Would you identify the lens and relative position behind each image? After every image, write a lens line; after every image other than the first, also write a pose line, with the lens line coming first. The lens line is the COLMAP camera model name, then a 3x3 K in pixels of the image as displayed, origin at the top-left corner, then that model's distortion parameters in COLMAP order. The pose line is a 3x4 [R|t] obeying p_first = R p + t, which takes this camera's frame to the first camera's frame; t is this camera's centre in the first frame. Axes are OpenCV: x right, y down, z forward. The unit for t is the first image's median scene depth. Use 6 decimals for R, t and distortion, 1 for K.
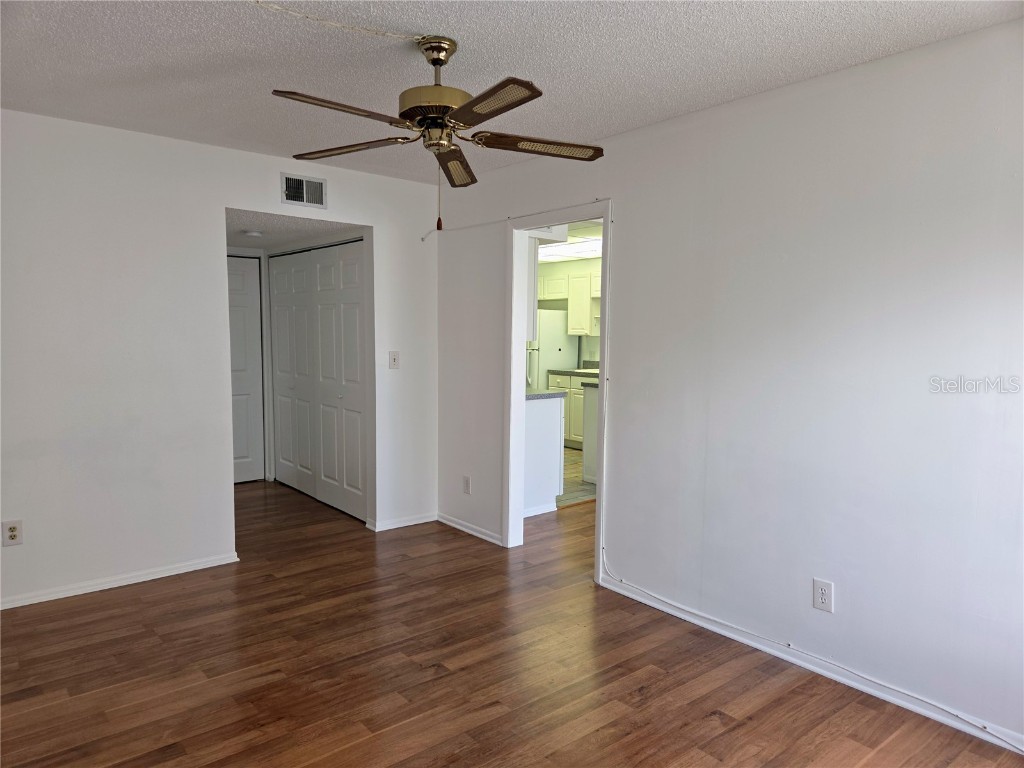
lens RADIAL K [[697.1, 0, 517.3], [0, 697.1, 384.7], [0, 0, 1]] dist [0.074130, -0.072137]
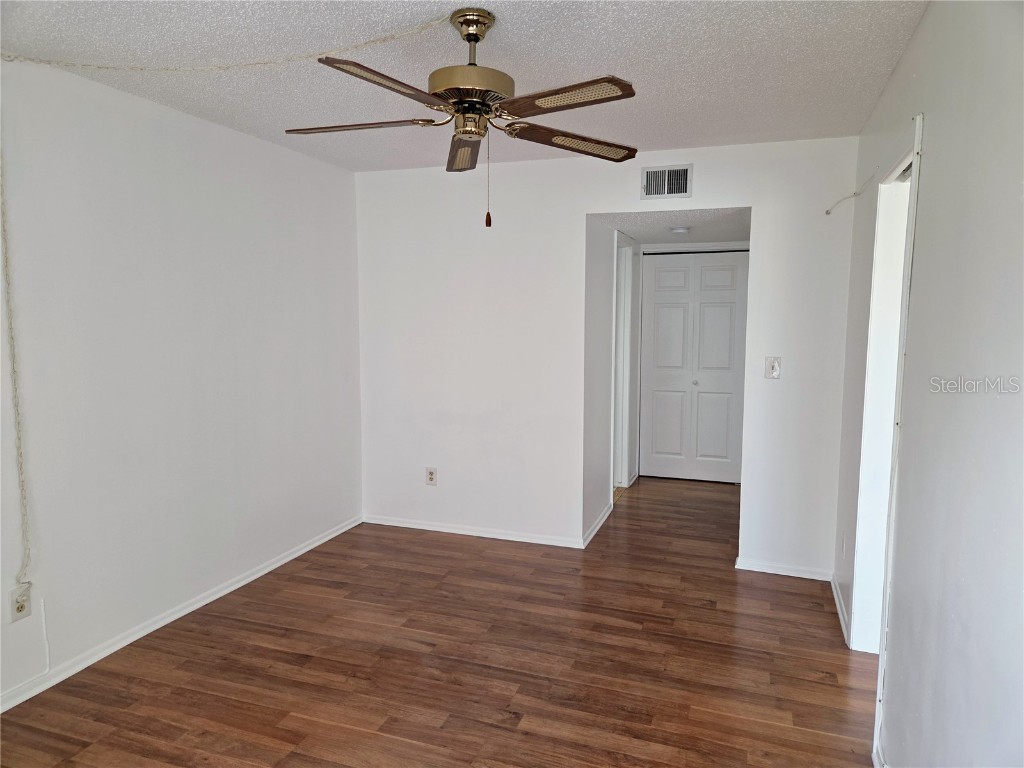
lens RADIAL K [[697.1, 0, 517.3], [0, 697.1, 384.7], [0, 0, 1]] dist [0.074130, -0.072137]
pose [[0.499640, 0.086614, -0.861892, 0.539275], [-0.071540, 0.995715, 0.058590, -0.060585], [0.863274, 0.032386, 0.503696, 0.468361]]
